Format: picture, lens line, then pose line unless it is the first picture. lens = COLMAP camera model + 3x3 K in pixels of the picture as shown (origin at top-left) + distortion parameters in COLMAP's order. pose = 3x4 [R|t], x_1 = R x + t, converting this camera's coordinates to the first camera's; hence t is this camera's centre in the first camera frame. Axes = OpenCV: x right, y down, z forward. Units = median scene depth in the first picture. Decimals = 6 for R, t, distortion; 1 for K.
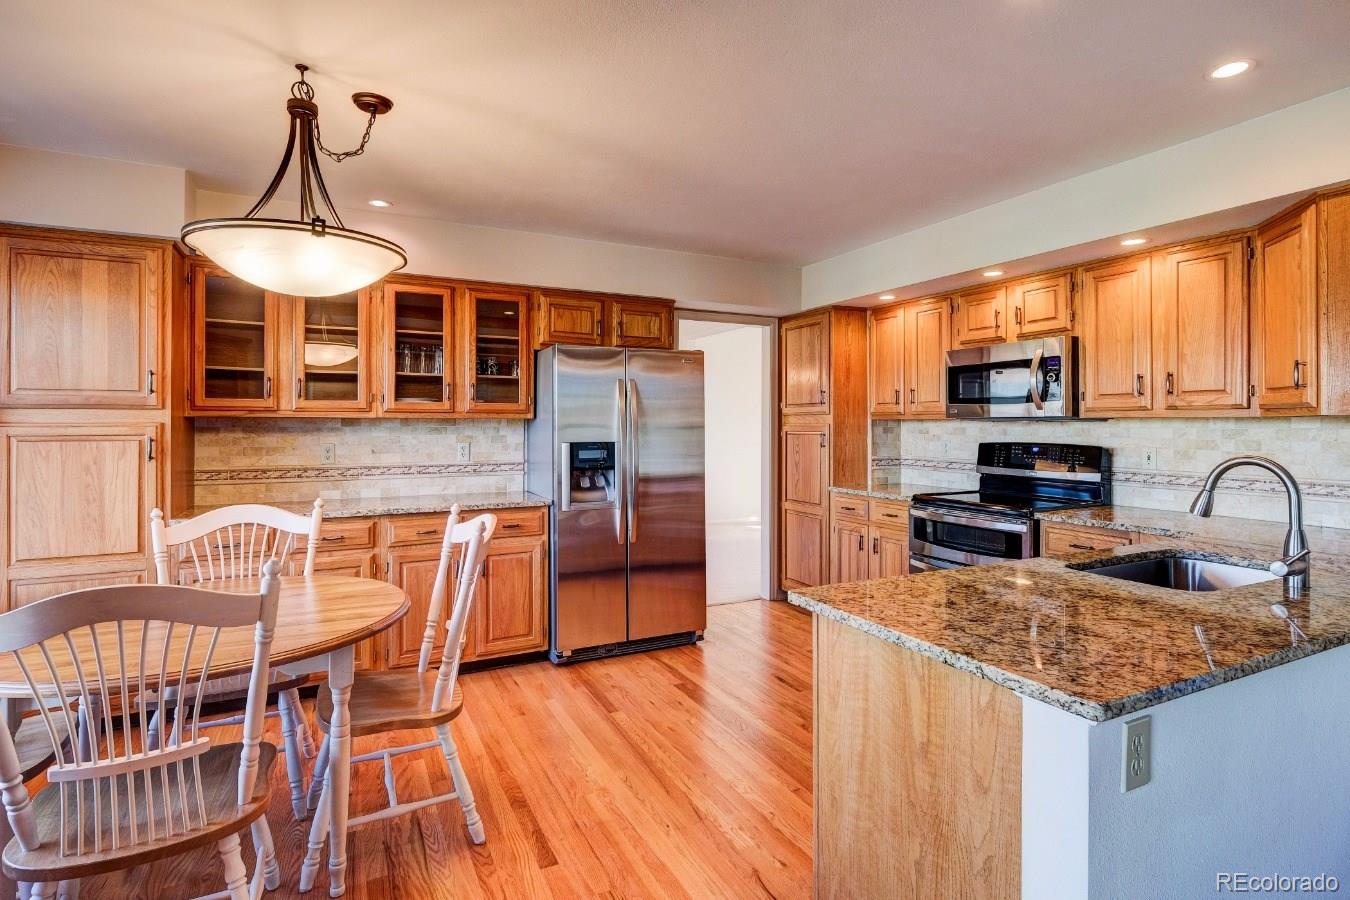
lens RADIAL K [[692.4, 0, 693.0], [0, 692.4, 420.3], [0, 0, 1]] dist [0.002210, 0.000186]
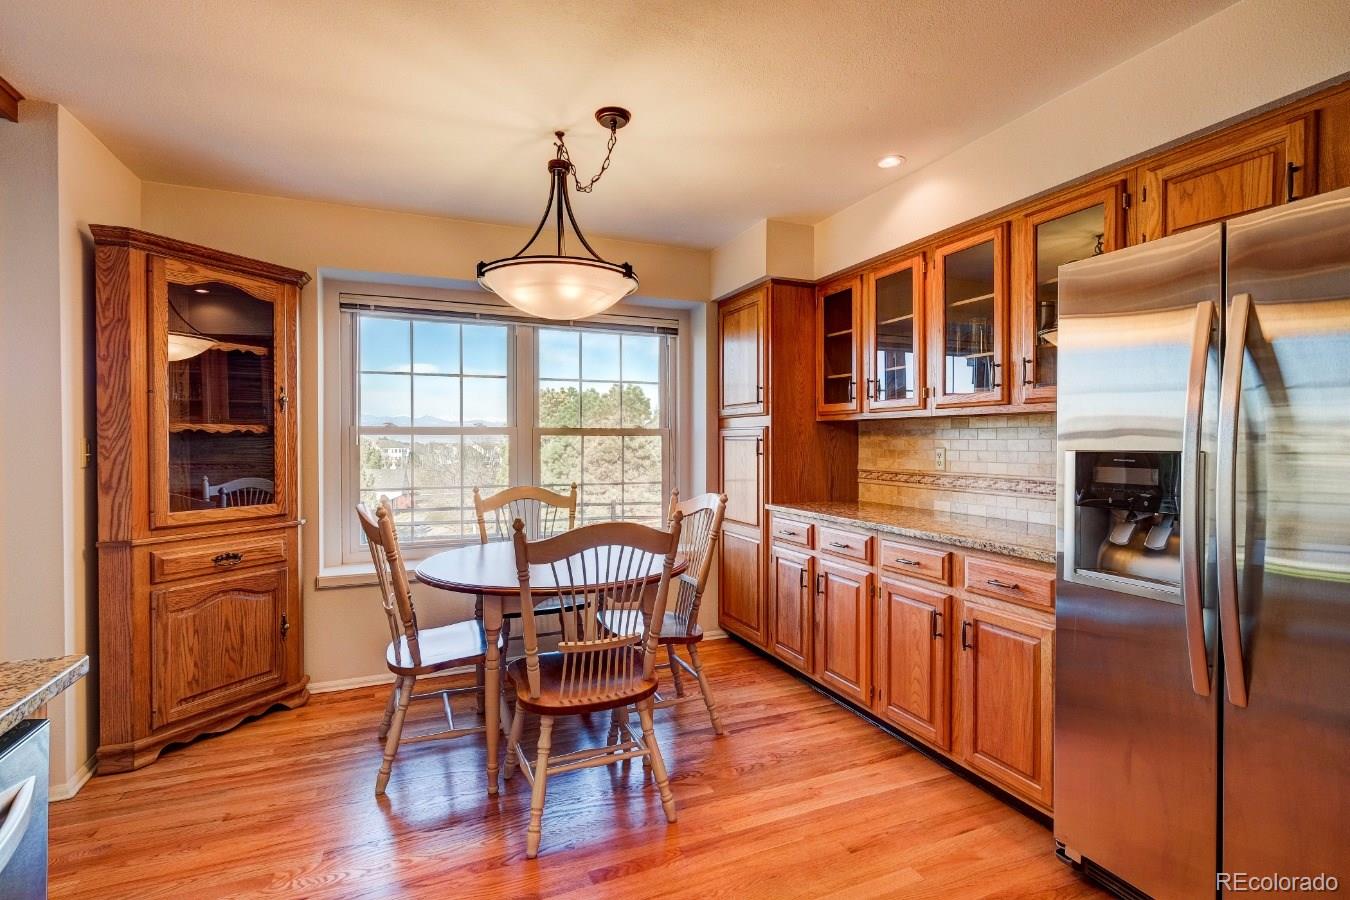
lens RADIAL K [[628.2, 0, 673.7], [0, 628.2, 447.6], [0, 0, 1]] dist [0.000803, -0.000059]
pose [[-0.077283, 0.009694, -0.996962, 0.310599], [0.006831, 0.999934, 0.009194, 0.024412], [0.996986, -0.006100, -0.077344, 0.740767]]
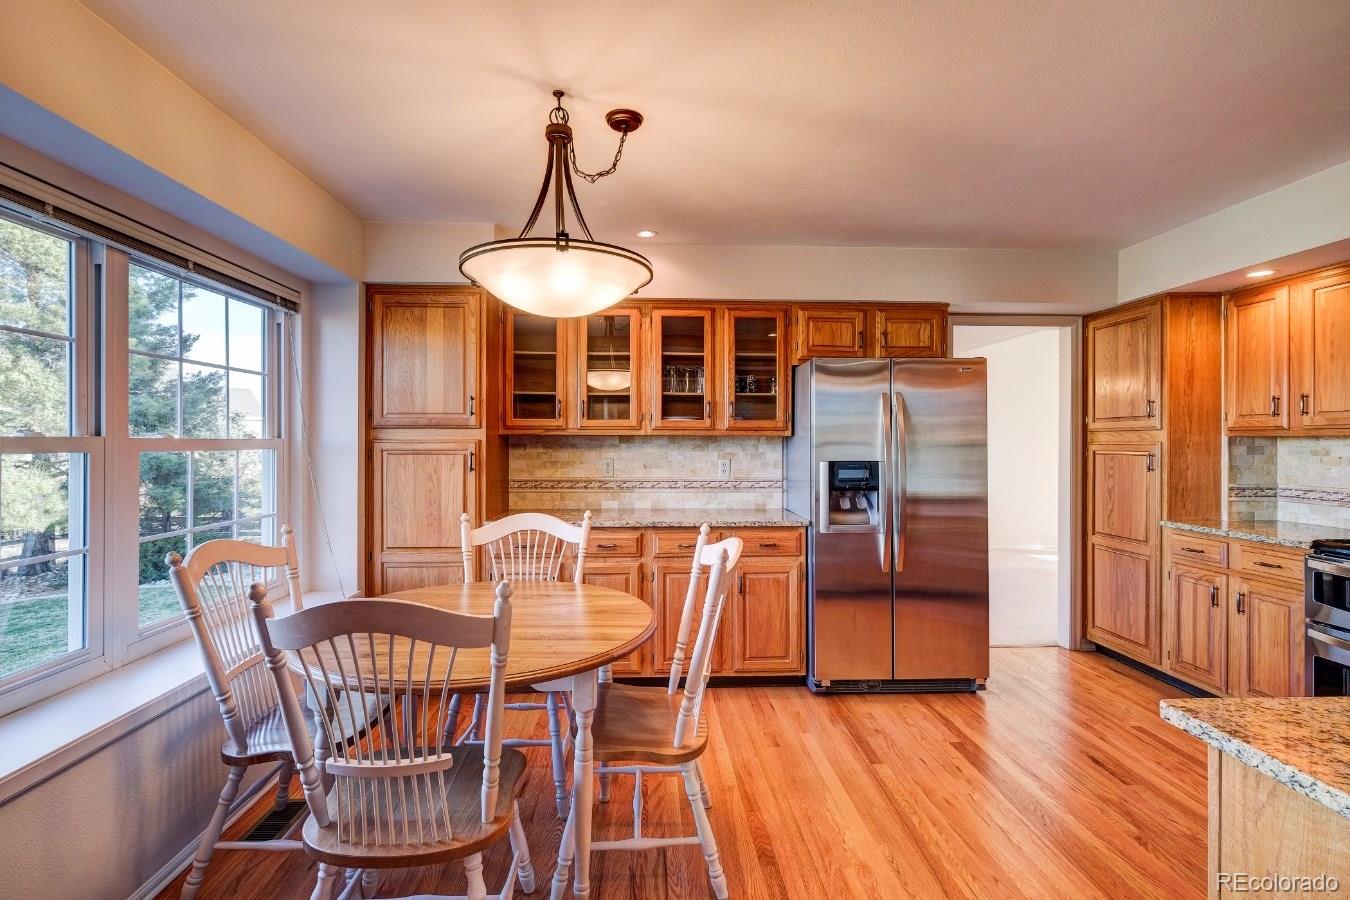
lens RADIAL K [[628.0, 0, 663.7], [0, 628.0, 440.5], [0, 0, 1]] dist [0.002067, -0.000177]
pose [[0.903620, 0.001370, -0.428333, -0.013847], [0.000465, 0.999991, 0.004180, 0.000440], [0.428335, -0.003977, 0.903611, 0.128893]]
